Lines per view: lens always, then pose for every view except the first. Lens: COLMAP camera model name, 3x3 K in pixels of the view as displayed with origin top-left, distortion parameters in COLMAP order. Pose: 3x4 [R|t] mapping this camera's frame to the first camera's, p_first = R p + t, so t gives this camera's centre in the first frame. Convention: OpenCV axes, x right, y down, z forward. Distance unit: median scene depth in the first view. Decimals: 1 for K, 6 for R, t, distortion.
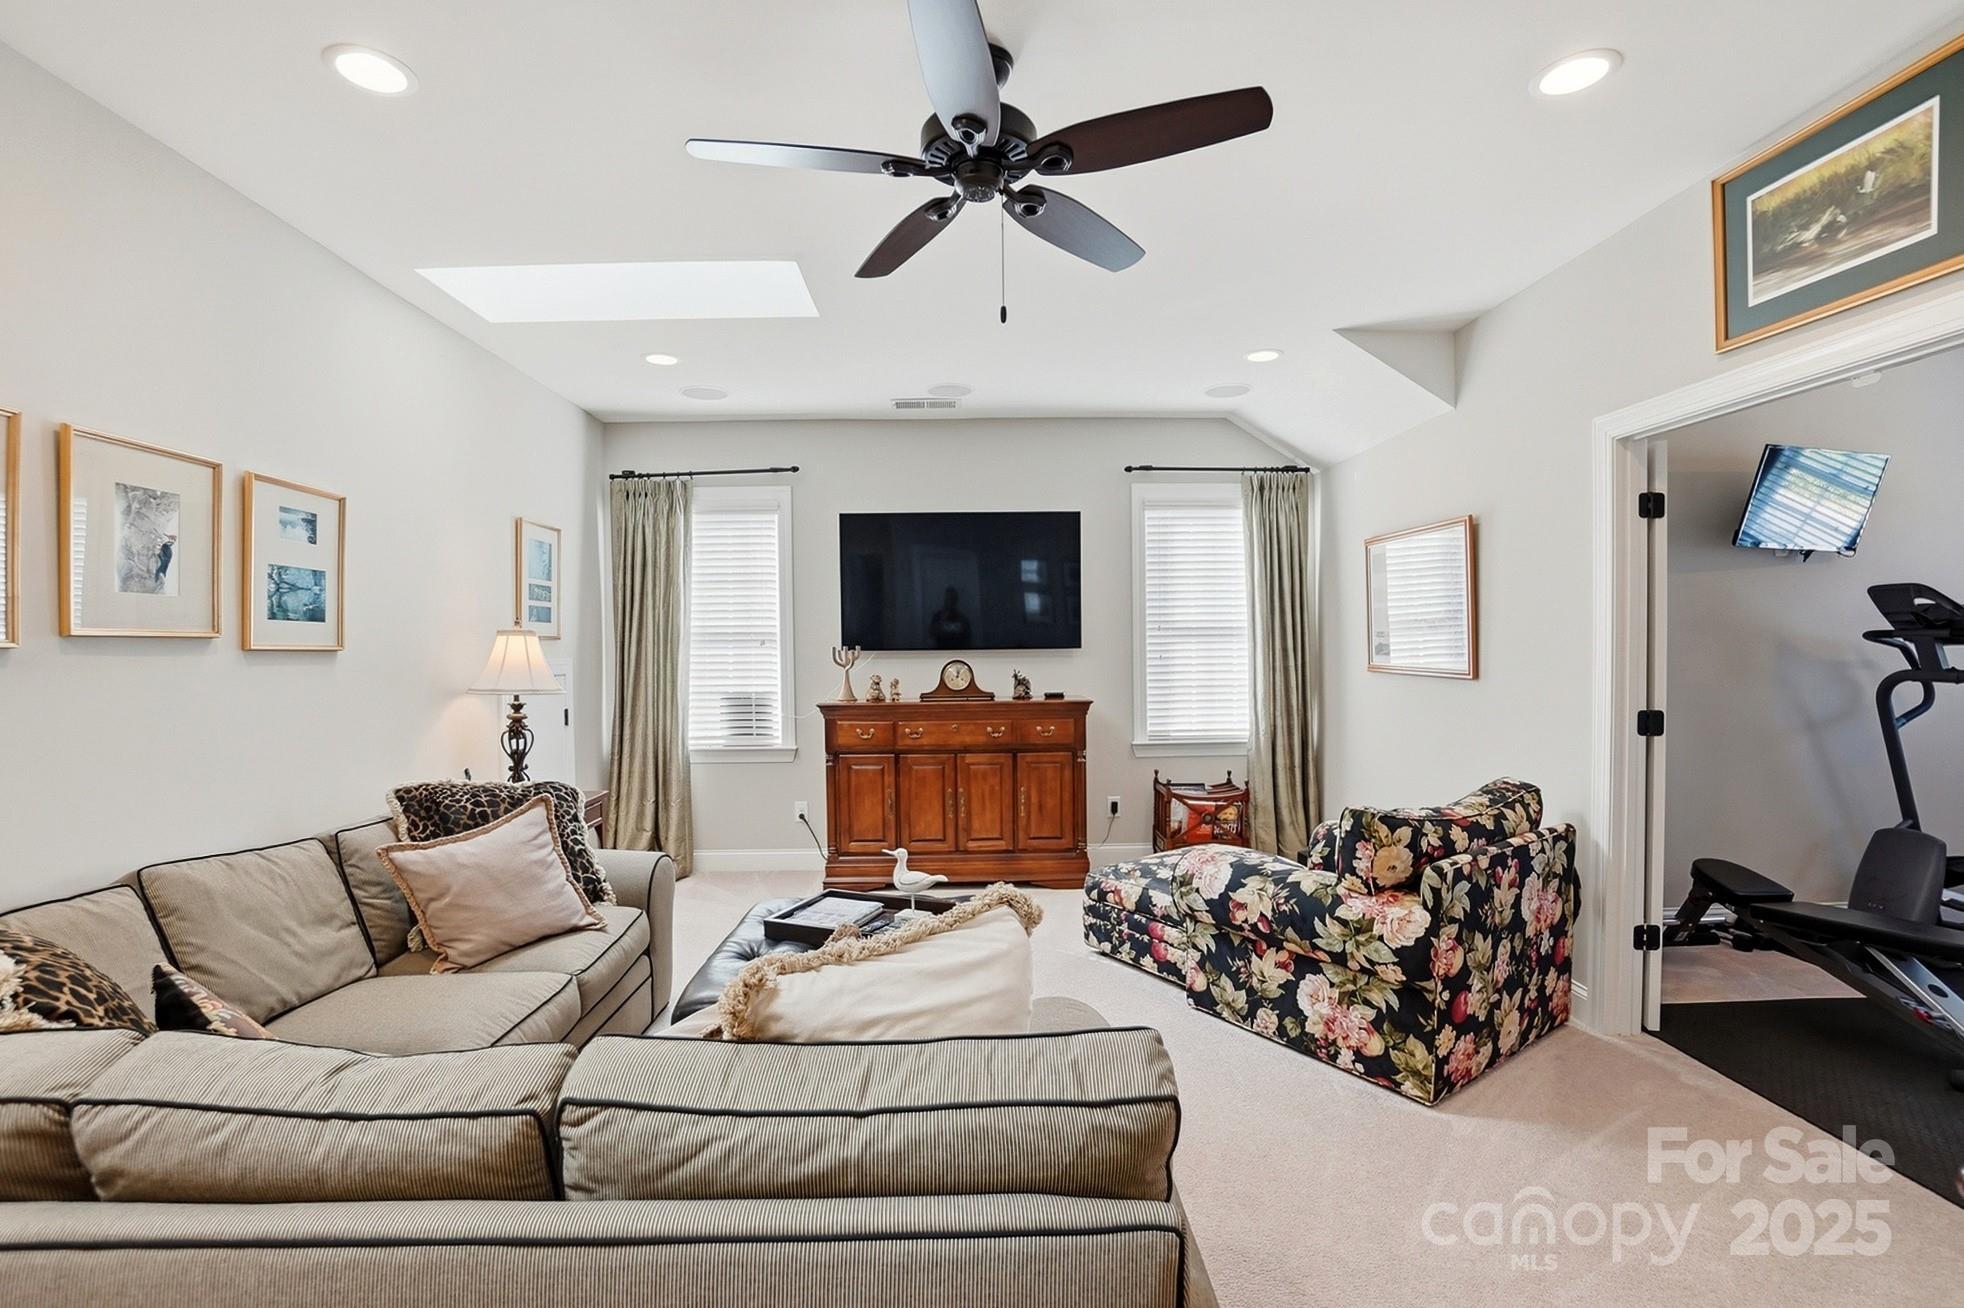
lens RADIAL K [[907.7, 0, 947.0], [0, 907.7, 673.8], [0, 0, 1]] dist [-0.064014, 0.022376]
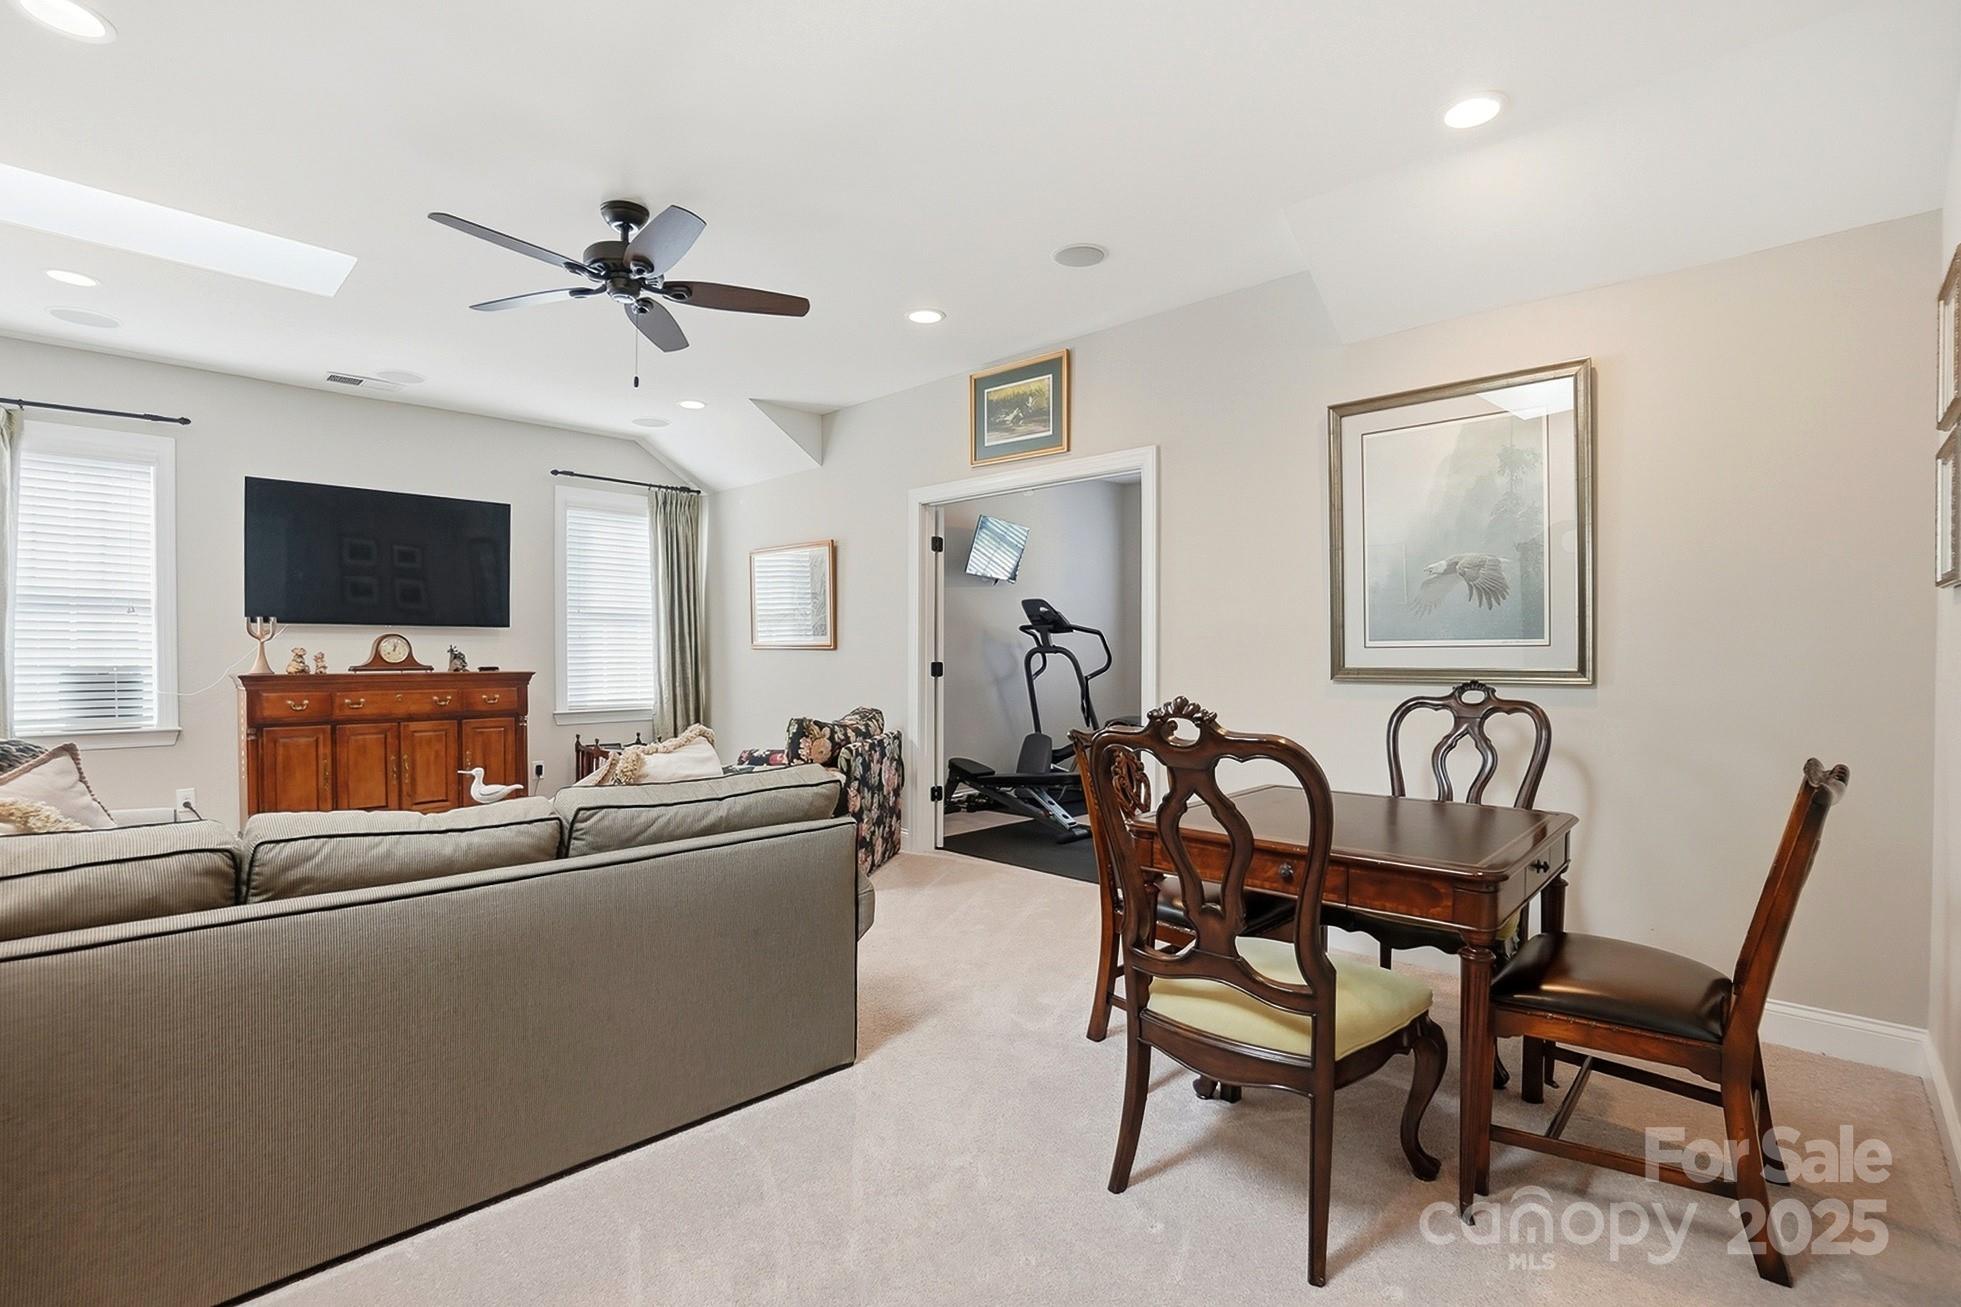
lens RADIAL K [[906.4, 0, 945.6], [0, 906.4, 673.2], [0, 0, 1]] dist [-0.064014, 0.022376]
pose [[0.731120, -0.000250, 0.682249, -0.318453], [0.006564, 0.999956, -0.006668, 0.059320], [-0.682217, 0.009354, 0.731090, -0.250228]]
